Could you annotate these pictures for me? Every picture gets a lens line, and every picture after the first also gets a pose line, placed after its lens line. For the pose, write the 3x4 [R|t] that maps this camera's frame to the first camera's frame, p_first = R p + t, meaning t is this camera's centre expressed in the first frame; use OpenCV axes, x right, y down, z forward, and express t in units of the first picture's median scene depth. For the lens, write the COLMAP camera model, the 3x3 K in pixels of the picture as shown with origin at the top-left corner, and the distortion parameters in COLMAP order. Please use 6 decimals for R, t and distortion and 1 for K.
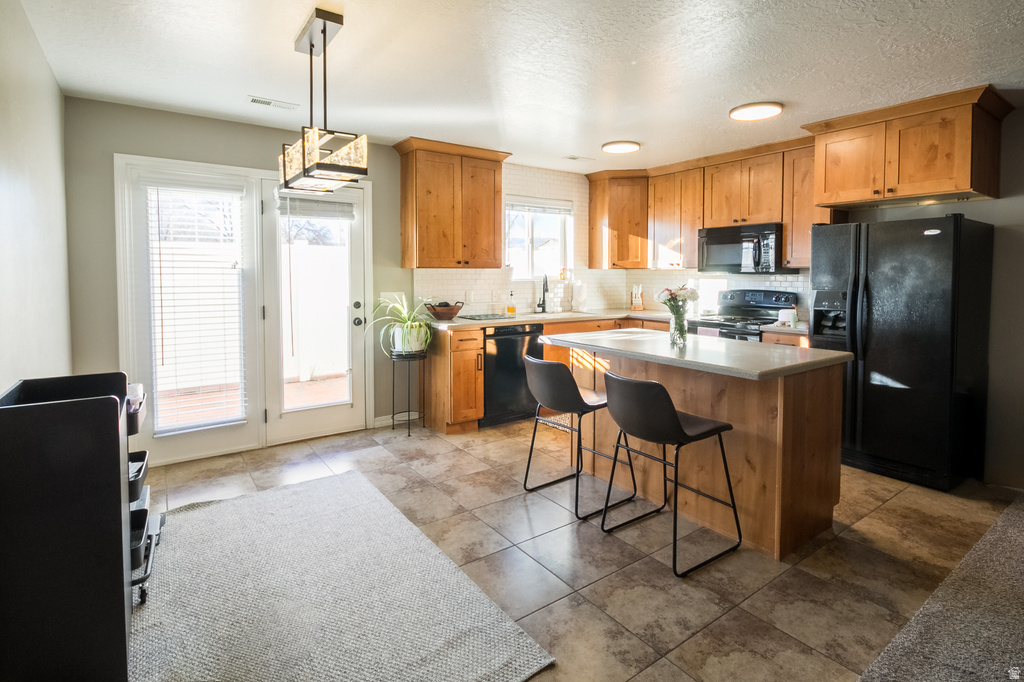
lens RADIAL K [[483.7, 0, 507.2], [0, 483.7, 305.3], [0, 0, 1]] dist [-0.002570, -0.006953]
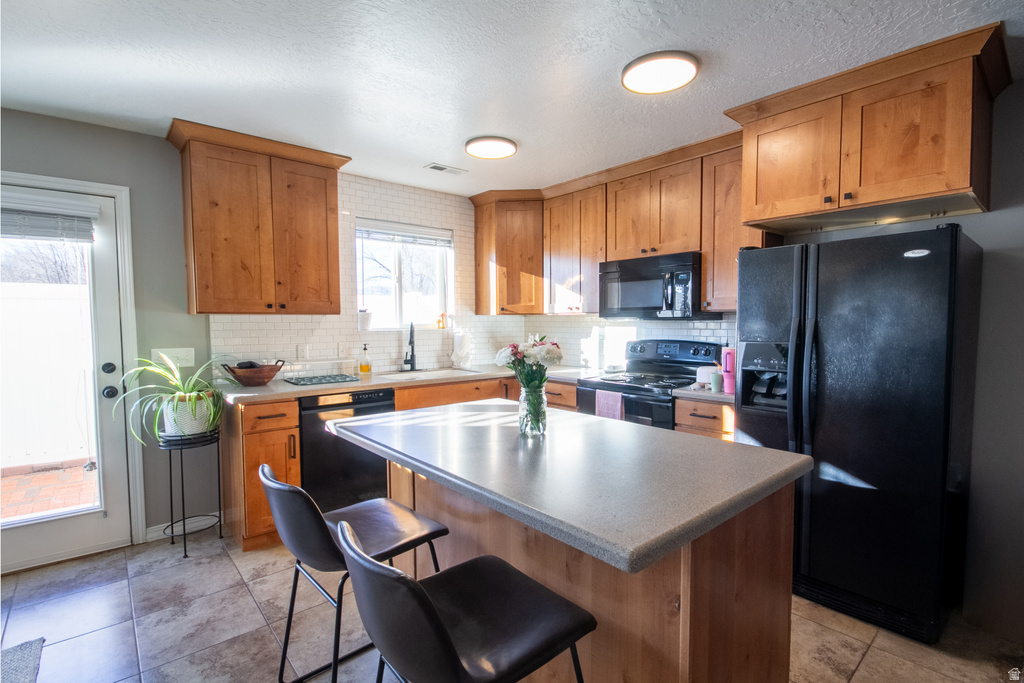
lens RADIAL K [[483.7, 0, 492.2], [0, 483.7, 363.3], [0, 0, 1]] dist [-0.002570, -0.006953]
pose [[0.994904, -0.013530, 0.099914, 0.188640], [0.011477, 0.999712, 0.021095, -0.018196], [-0.100170, -0.019841, 0.994772, 0.312545]]
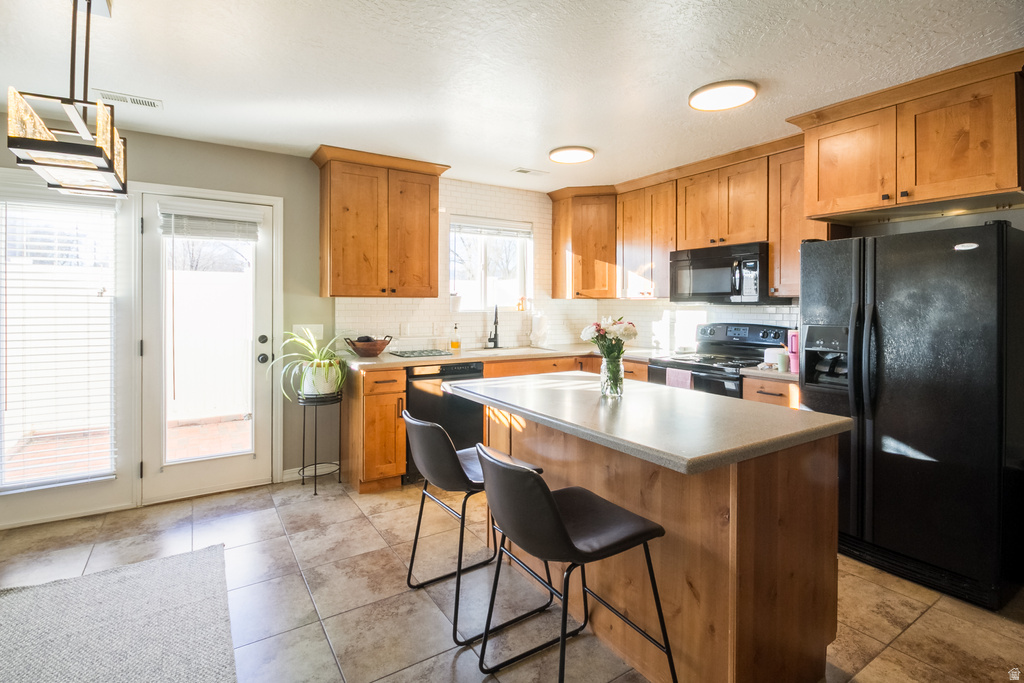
lens RADIAL K [[483.7, 0, 481.7], [0, 483.7, 318.6], [0, 0, 1]] dist [-0.002570, -0.006953]
pose [[0.998378, 0.004061, -0.056795, 0.150687], [-0.006123, 0.999327, -0.036180, -0.009977], [0.056610, 0.036469, 0.997730, 0.185353]]
